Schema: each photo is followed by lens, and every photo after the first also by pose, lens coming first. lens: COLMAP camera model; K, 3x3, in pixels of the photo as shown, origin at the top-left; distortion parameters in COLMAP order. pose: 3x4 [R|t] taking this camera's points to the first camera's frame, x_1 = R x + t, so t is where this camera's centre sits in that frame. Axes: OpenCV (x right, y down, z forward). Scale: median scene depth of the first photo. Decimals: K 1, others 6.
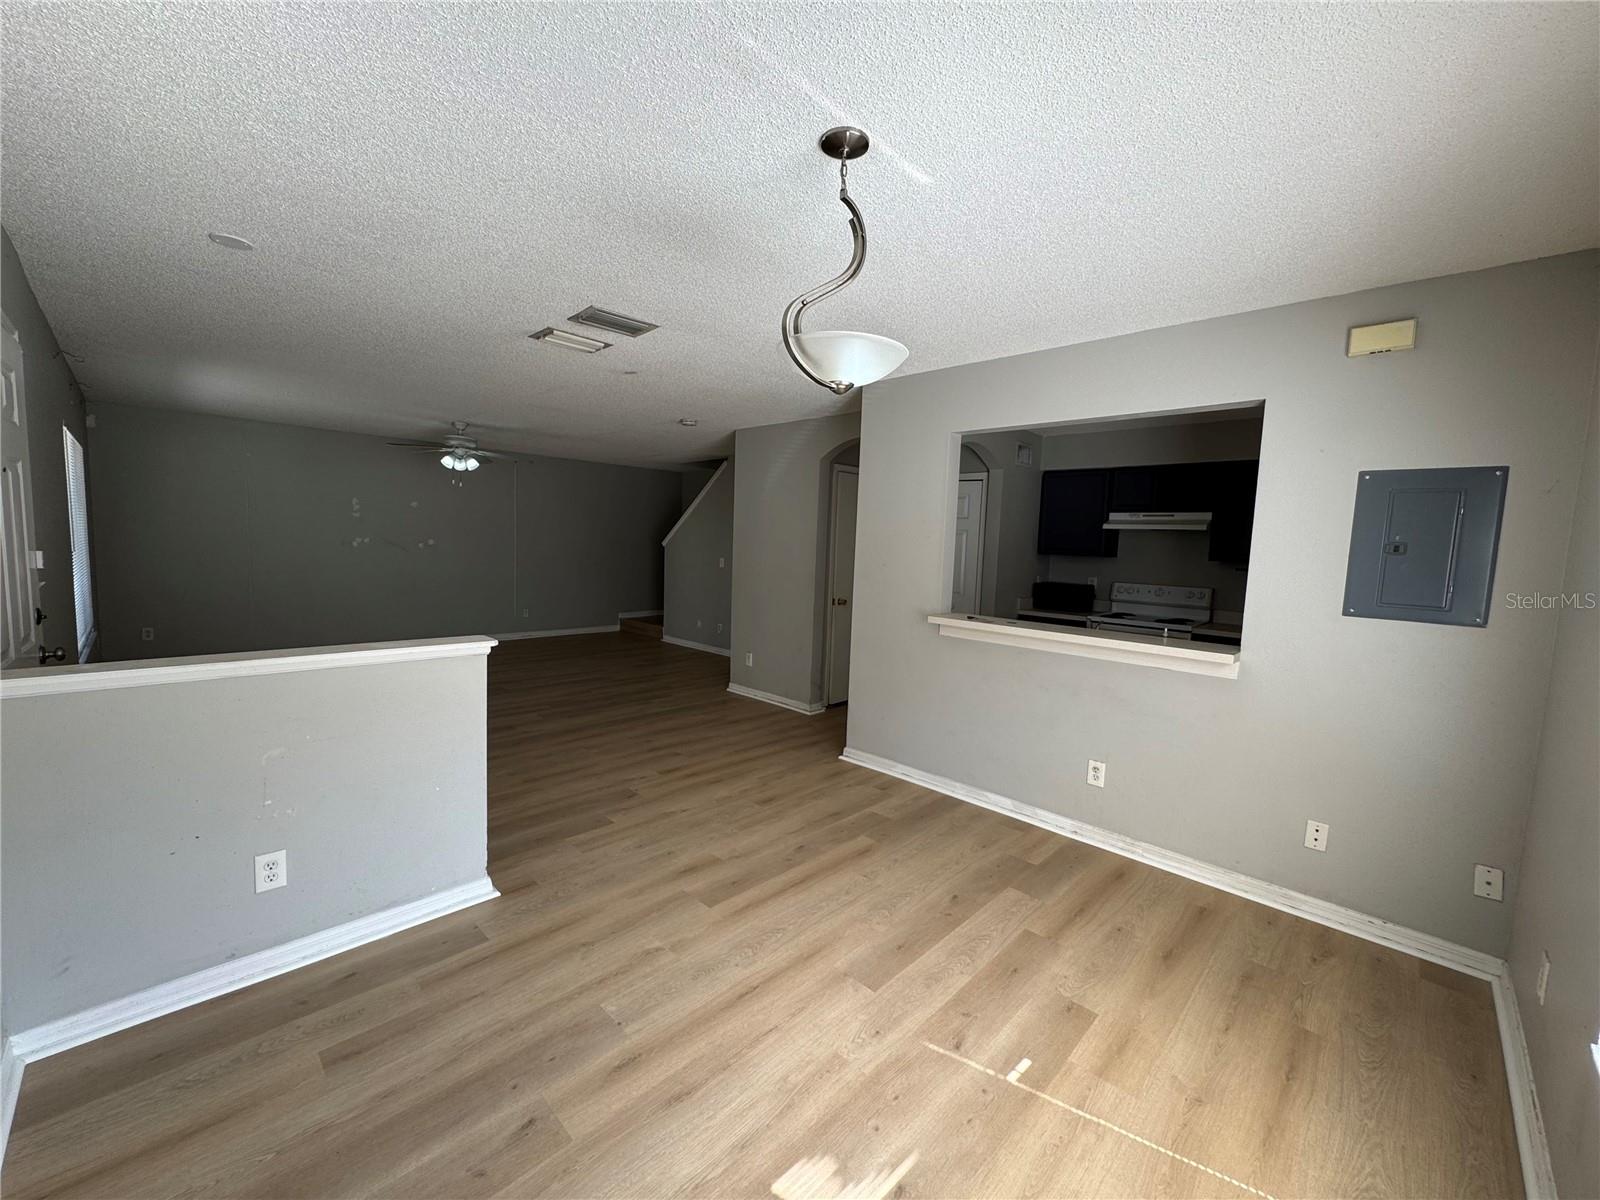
lens RADIAL K [[637.4, 0, 795.2], [0, 637.4, 601.6], [0, 0, 1]] dist [-0.001314, 0.000363]
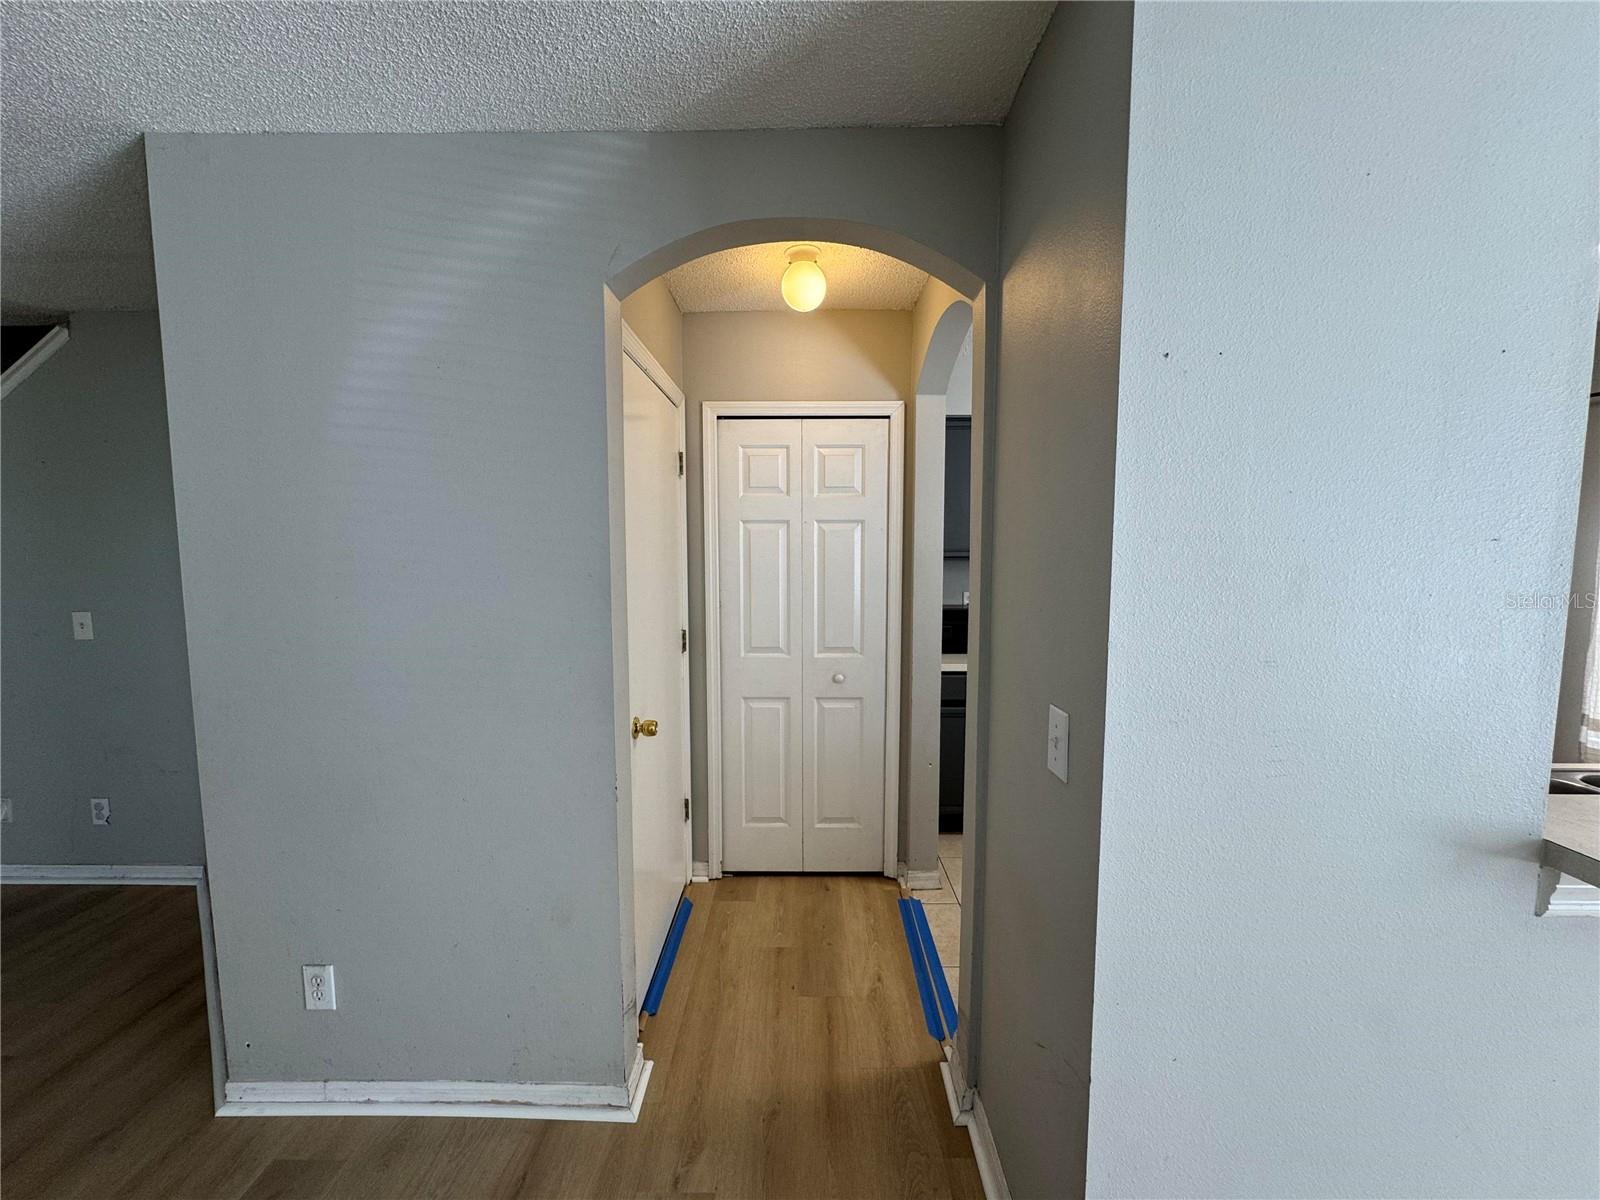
lens RADIAL K [[637.4, 0, 789.3], [0, 637.4, 597.2], [0, 0, 1]] dist [-0.001314, 0.000363]
pose [[0.718731, -0.092843, 0.689061, -0.177510], [0.092041, 0.995027, 0.038065, -0.127197], [-0.689169, 0.036063, 0.723703, 1.128925]]
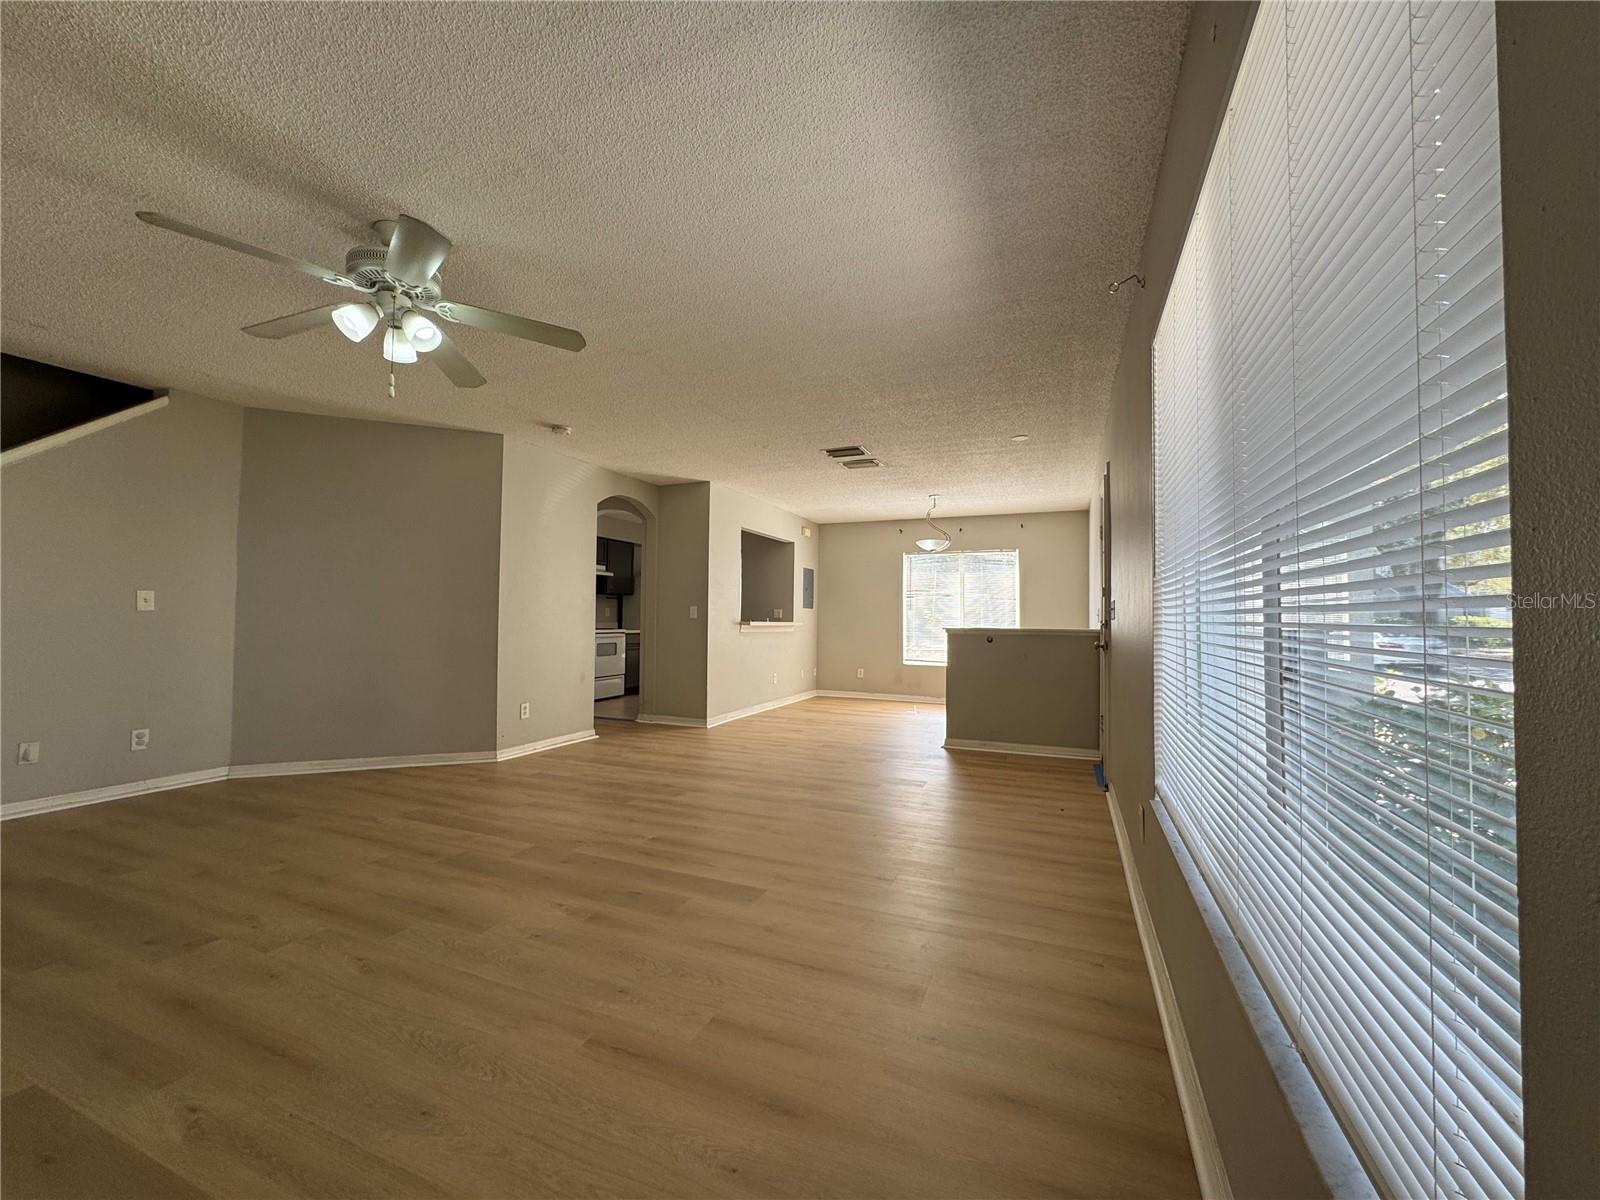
lens RADIAL K [[637.4, 0, 800.3], [0, 637.4, 603.0], [0, 0, 1]] dist [-0.001314, 0.000363]
pose [[-0.372653, -0.017934, 0.927798, -1.727495], [0.063369, 0.996988, 0.044724, -0.115754], [-0.925805, 0.075460, -0.370394, 1.676436]]
